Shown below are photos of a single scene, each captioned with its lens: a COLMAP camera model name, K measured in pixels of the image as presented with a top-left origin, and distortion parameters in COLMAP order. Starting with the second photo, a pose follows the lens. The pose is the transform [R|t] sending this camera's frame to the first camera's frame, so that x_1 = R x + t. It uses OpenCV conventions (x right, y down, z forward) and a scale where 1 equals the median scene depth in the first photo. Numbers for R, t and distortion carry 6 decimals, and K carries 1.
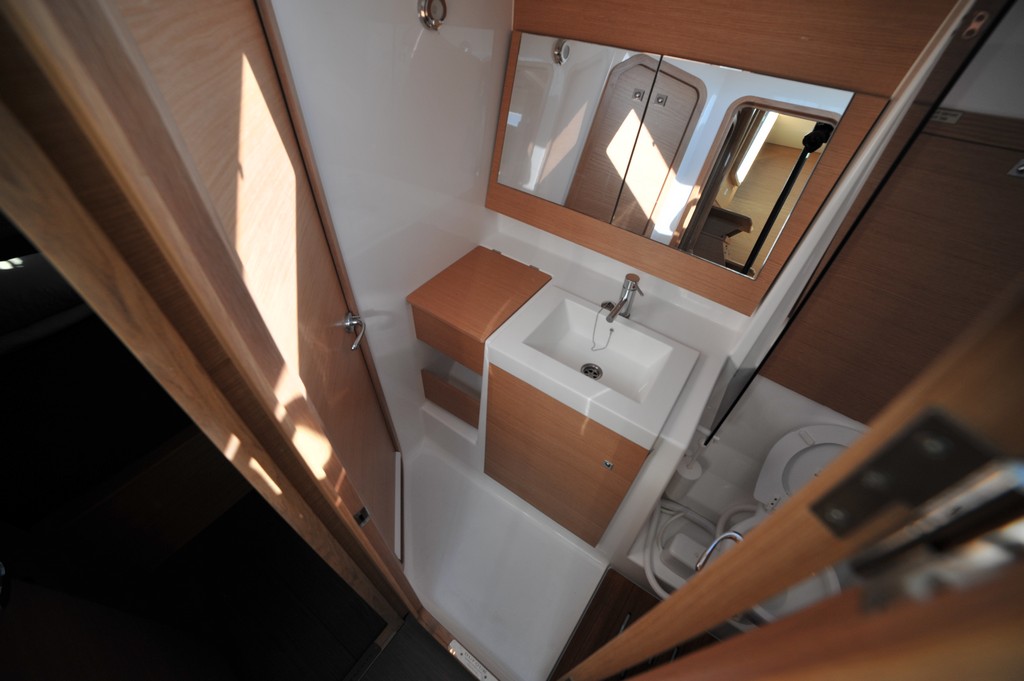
lens RADIAL K [[412.5, 0, 506.7], [0, 412.5, 345.4], [0, 0, 1]] dist [-0.099238, 0.031297]
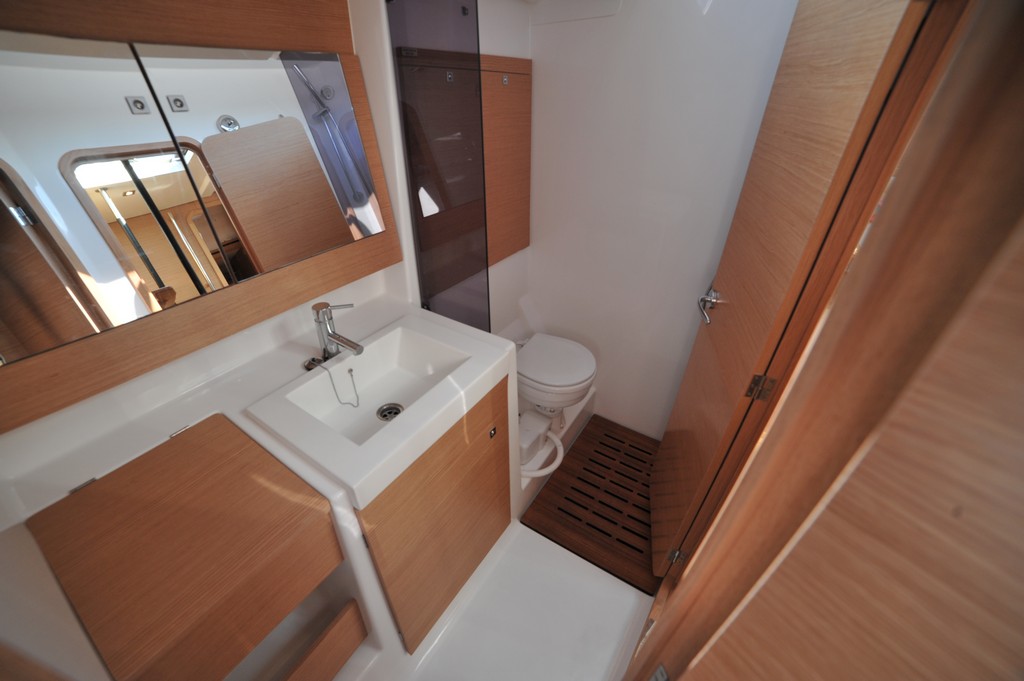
lens RADIAL K [[412.5, 0, 506.7], [0, 412.5, 345.4], [0, 0, 1]] dist [-0.099238, 0.031297]
pose [[-0.049117, -0.568841, 0.820979, -0.368907], [0.710887, 0.557473, 0.428793, -0.180294], [-0.701589, 0.604685, 0.377000, 0.434447]]
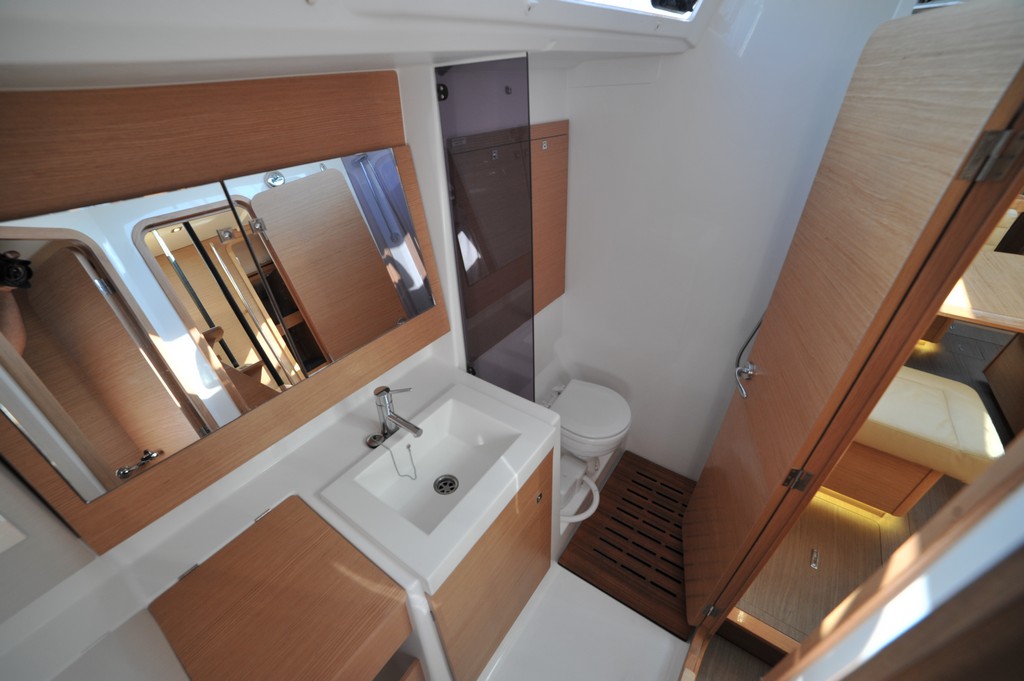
lens RADIAL K [[412.5, 0, 506.7], [0, 412.5, 345.4], [0, 0, 1]] dist [-0.099238, 0.031297]
pose [[-0.012383, -0.573893, 0.818837, -0.316059], [0.733851, 0.551022, 0.397288, -0.329764], [-0.679198, 0.605824, 0.414328, 0.355964]]
